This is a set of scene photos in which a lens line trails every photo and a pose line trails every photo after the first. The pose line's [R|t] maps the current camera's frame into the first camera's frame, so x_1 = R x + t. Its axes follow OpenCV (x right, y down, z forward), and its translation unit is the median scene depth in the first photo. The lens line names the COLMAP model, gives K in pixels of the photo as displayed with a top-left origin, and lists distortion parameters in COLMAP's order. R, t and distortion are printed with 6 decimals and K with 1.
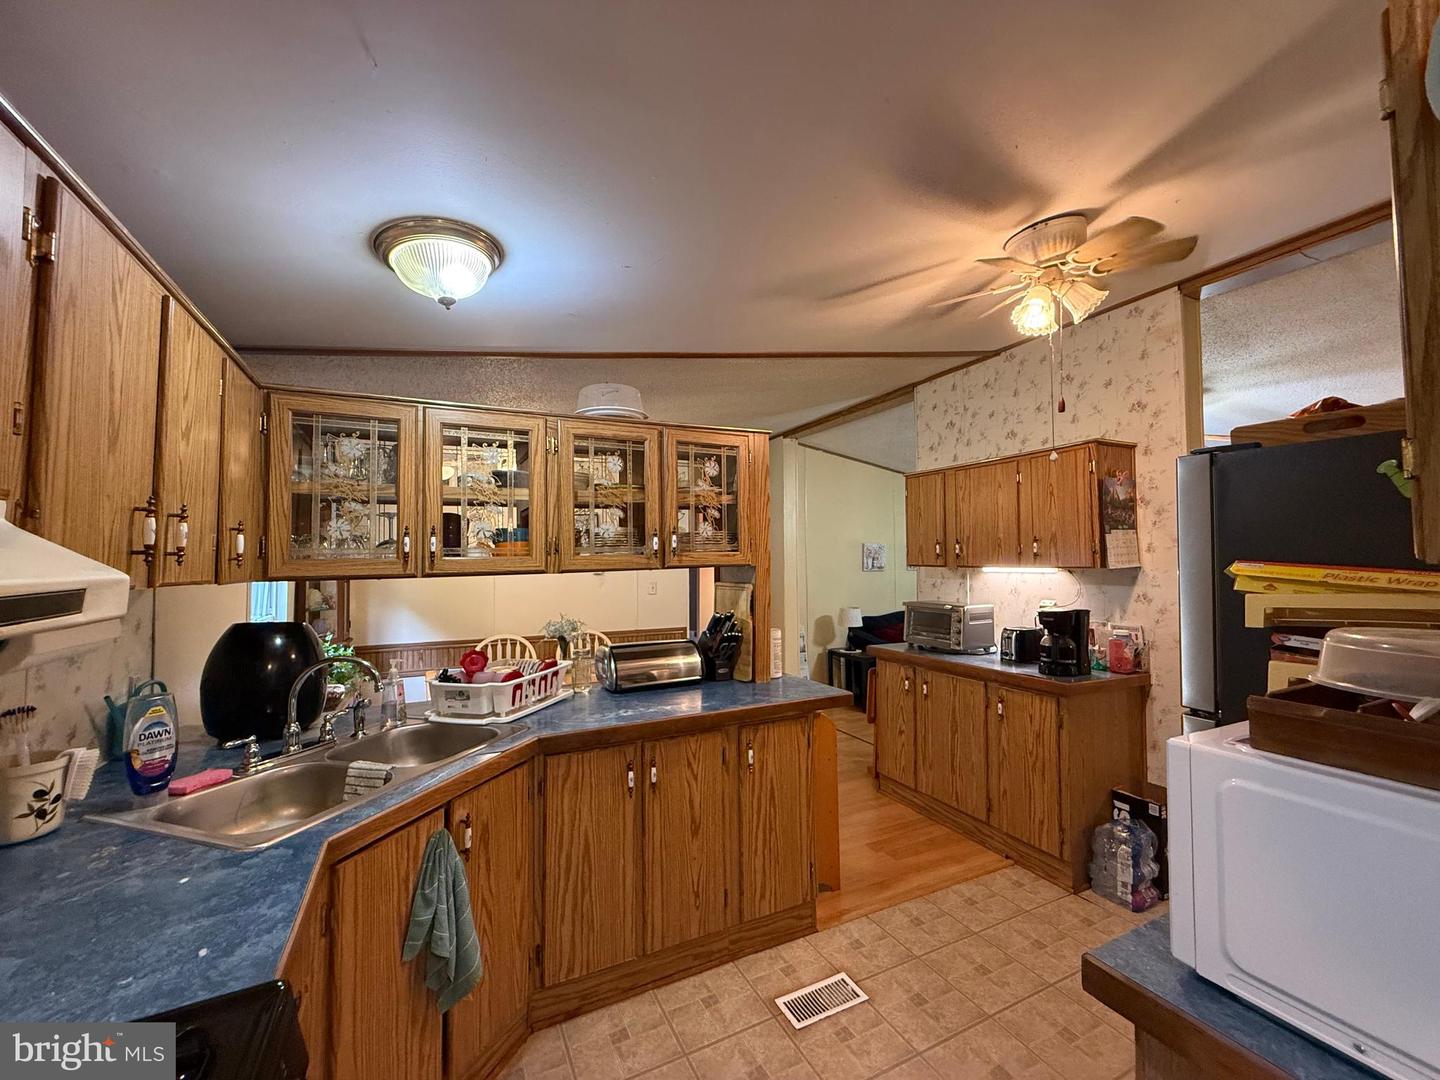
lens RADIAL K [[585.2, 0, 720.9], [0, 585.2, 532.9], [0, 0, 1]] dist [-0.000047, 0.000019]
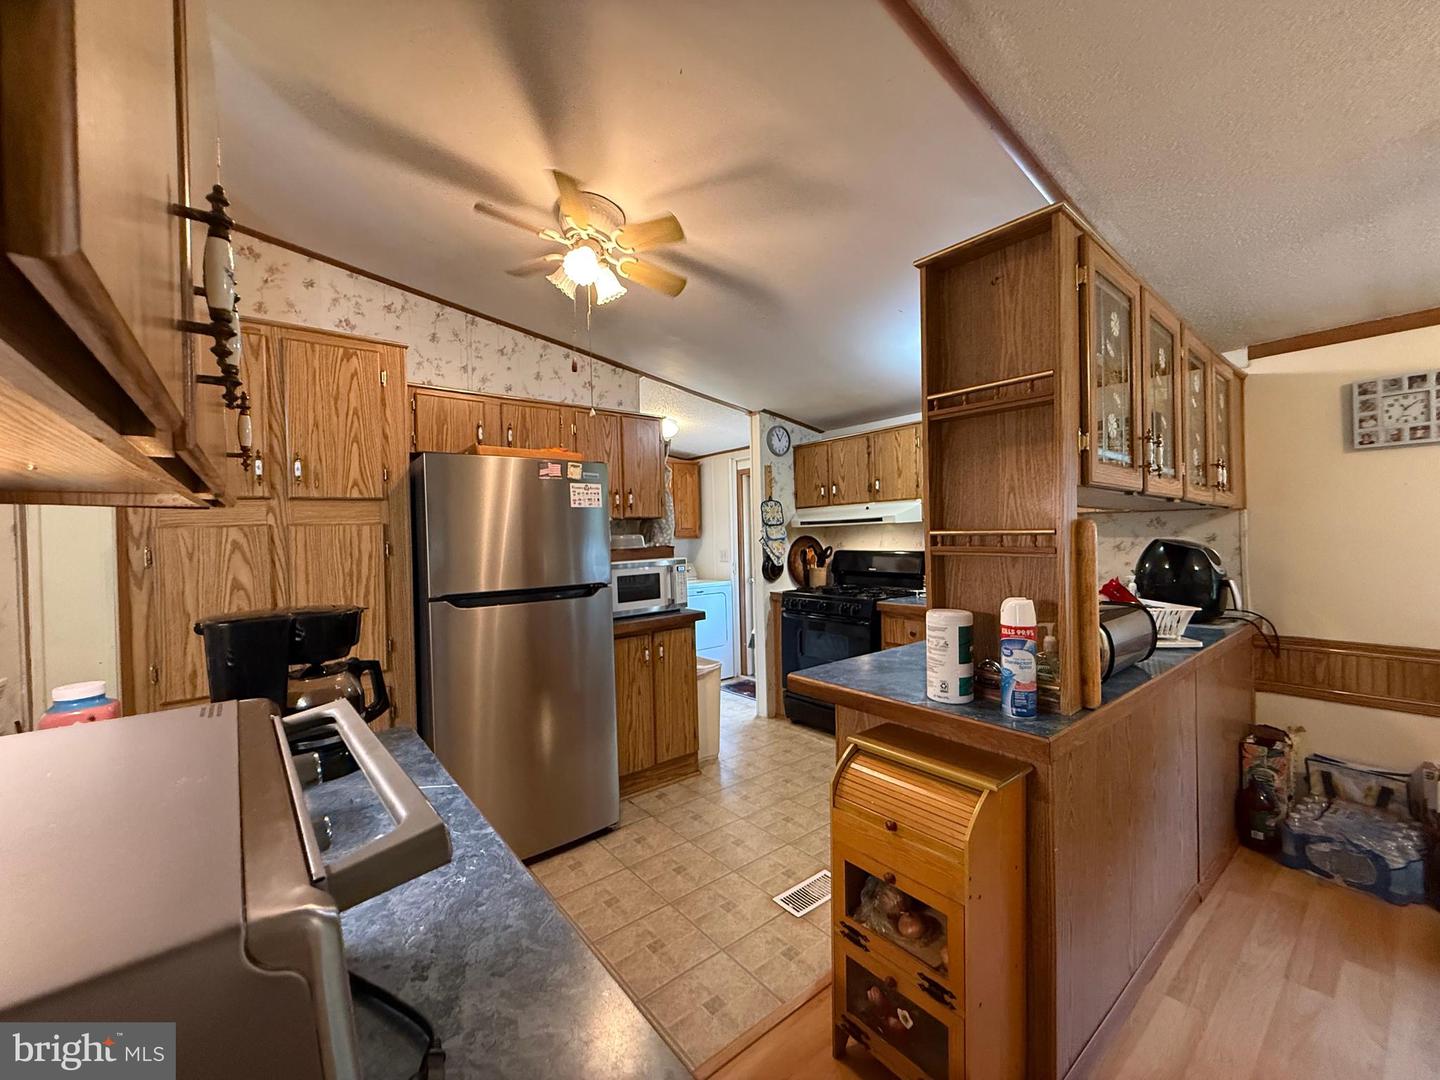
lens RADIAL K [[575.0, 0, 717.2], [0, 575.0, 539.1], [0, 0, 1]] dist [0.000821, 0.000400]
pose [[-0.979285, 0.030519, -0.200173, 0.376382], [0.037936, 0.998724, -0.033324, 0.099737], [0.198901, -0.040227, -0.979194, 1.411525]]
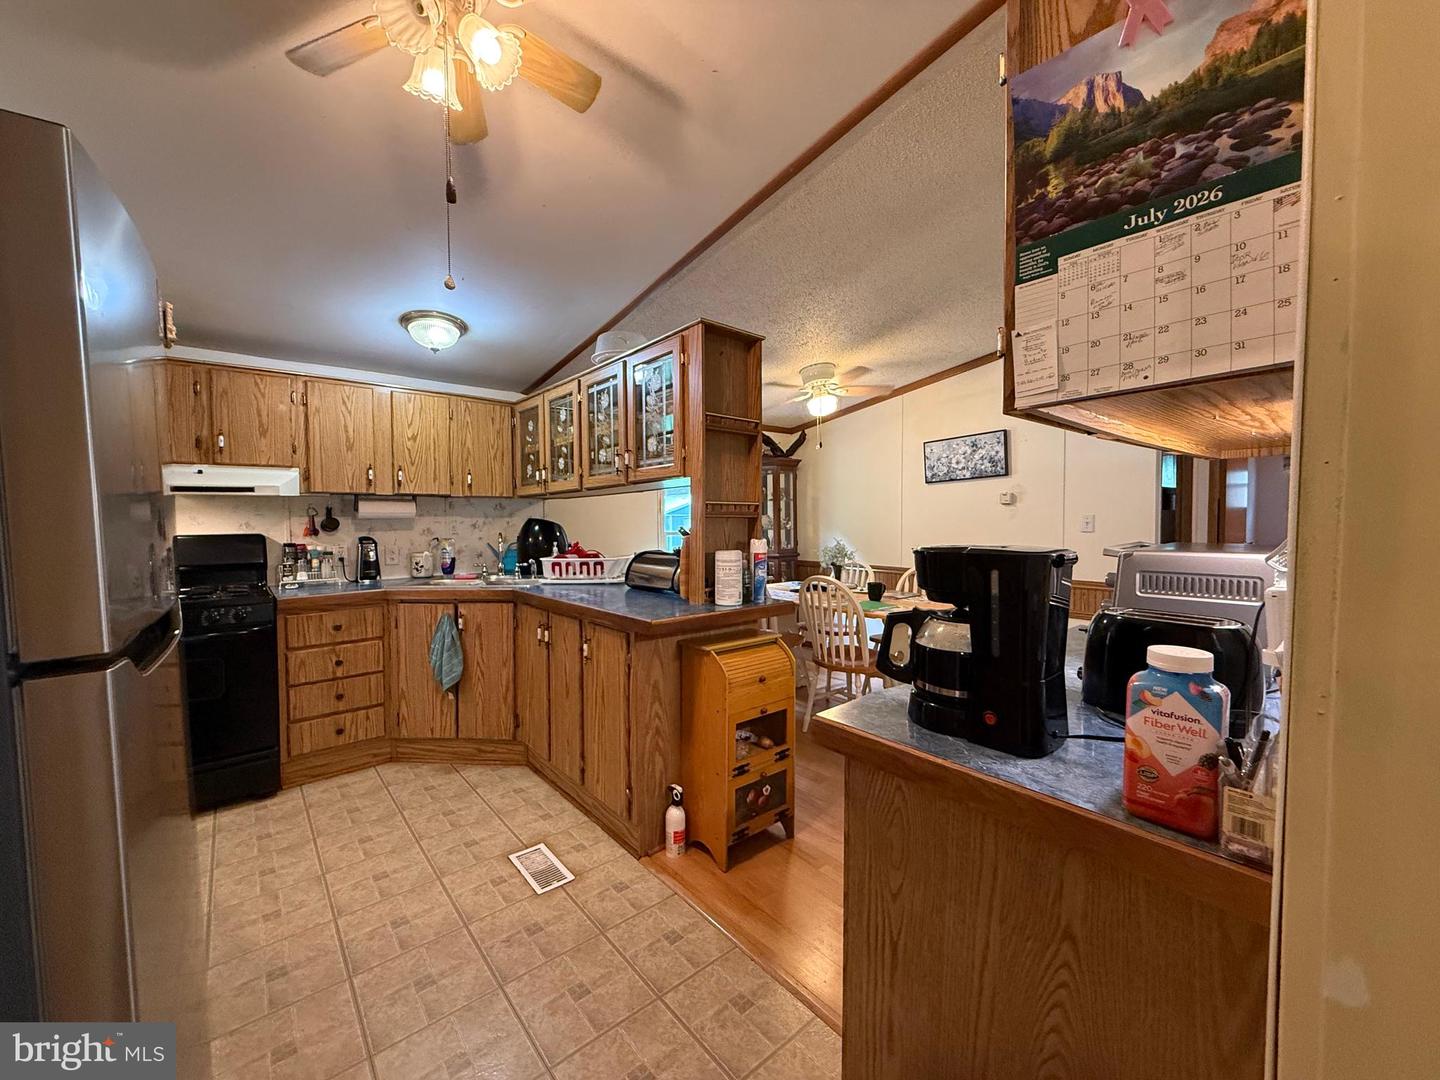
lens RADIAL K [[575.0, 0, 717.2], [0, 575.0, 539.1], [0, 0, 1]] dist [0.000821, 0.000400]
pose [[0.229319, 0.041855, -0.972451, 0.869770], [0.044709, 0.997568, 0.053480, 0.092276], [0.972324, -0.055741, 0.226890, 0.755402]]
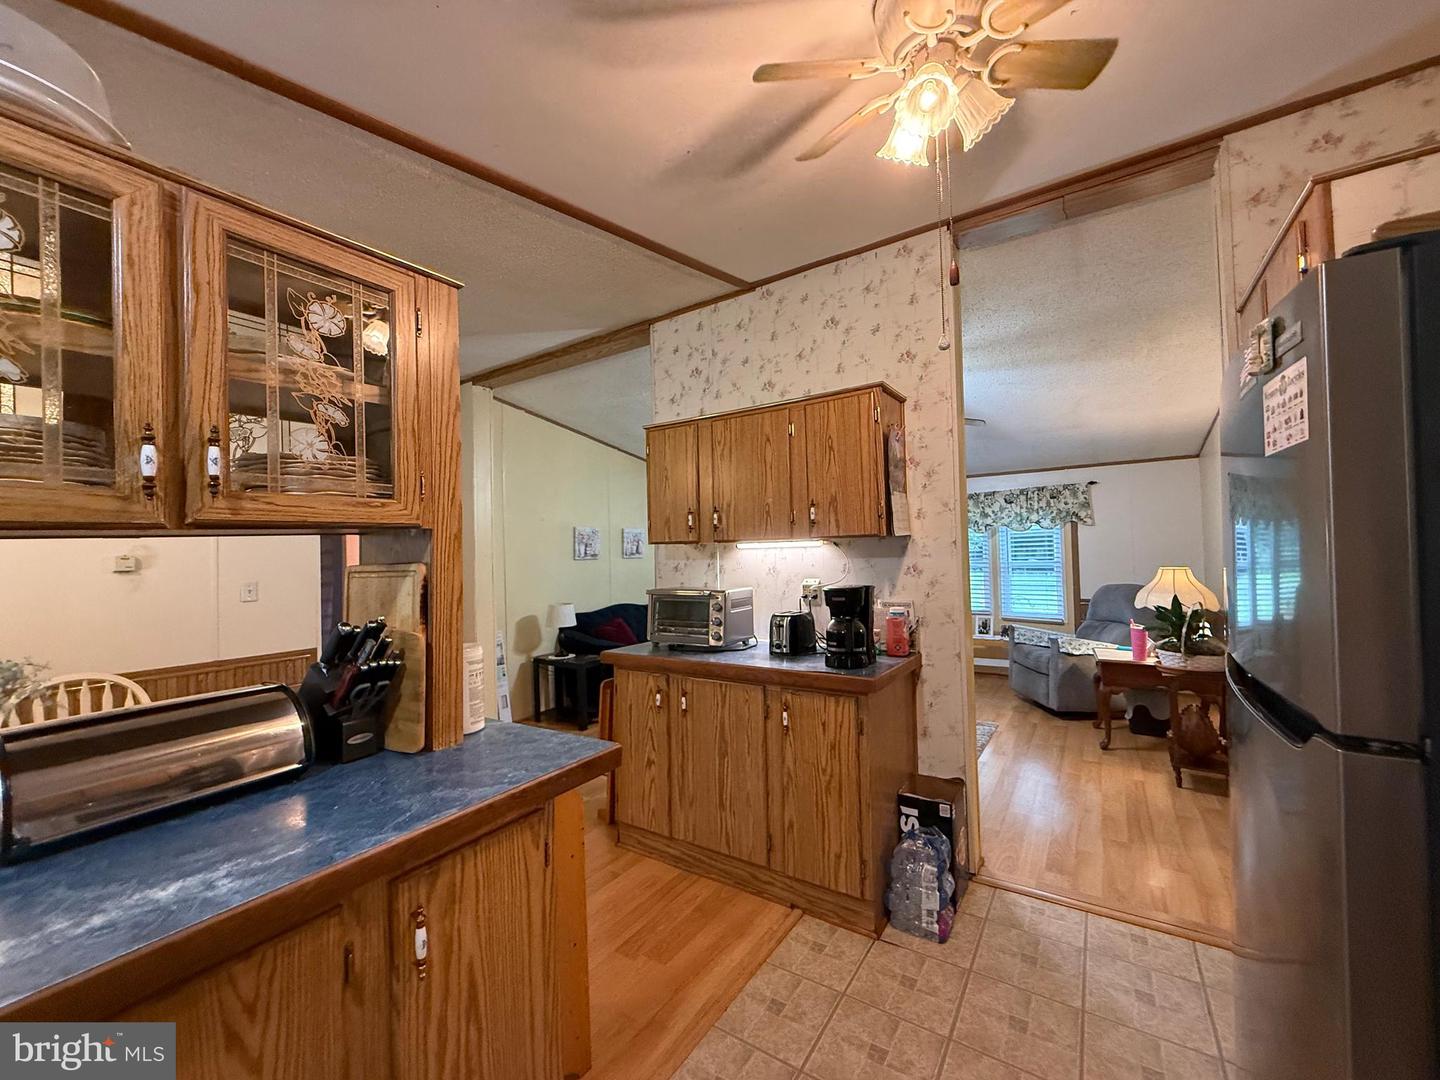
lens RADIAL K [[575.0, 0, 717.2], [0, 575.0, 539.1], [0, 0, 1]] dist [0.000821, 0.000400]
pose [[0.868781, -0.005513, 0.495166, 0.023983], [-0.000654, 0.999924, 0.012280, 0.054048], [-0.495196, -0.010992, 0.868712, 0.387452]]
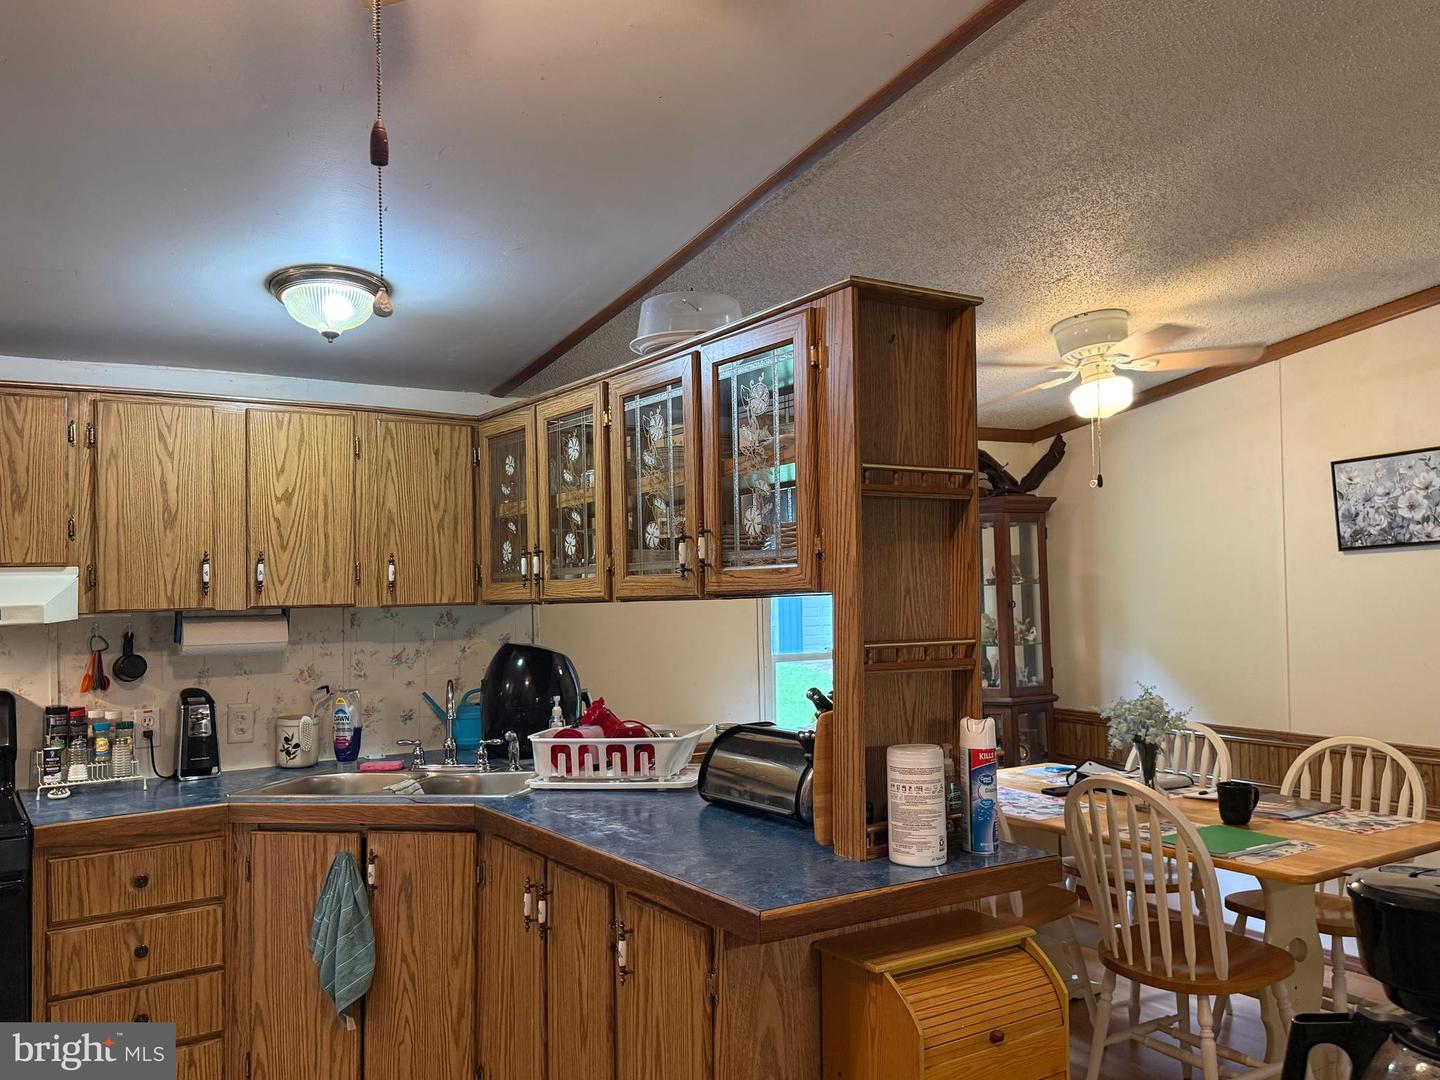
lens RADIAL K [[1177.7, 0, 729.9], [0, 1177.7, 547.8], [0, 0, 1]] dist [0.127940, -0.234820]
pose [[0.112038, -0.024176, -0.993410, 0.871725], [0.058429, 0.998135, -0.017701, 0.024929], [0.991985, -0.056061, 0.113242, 0.746626]]
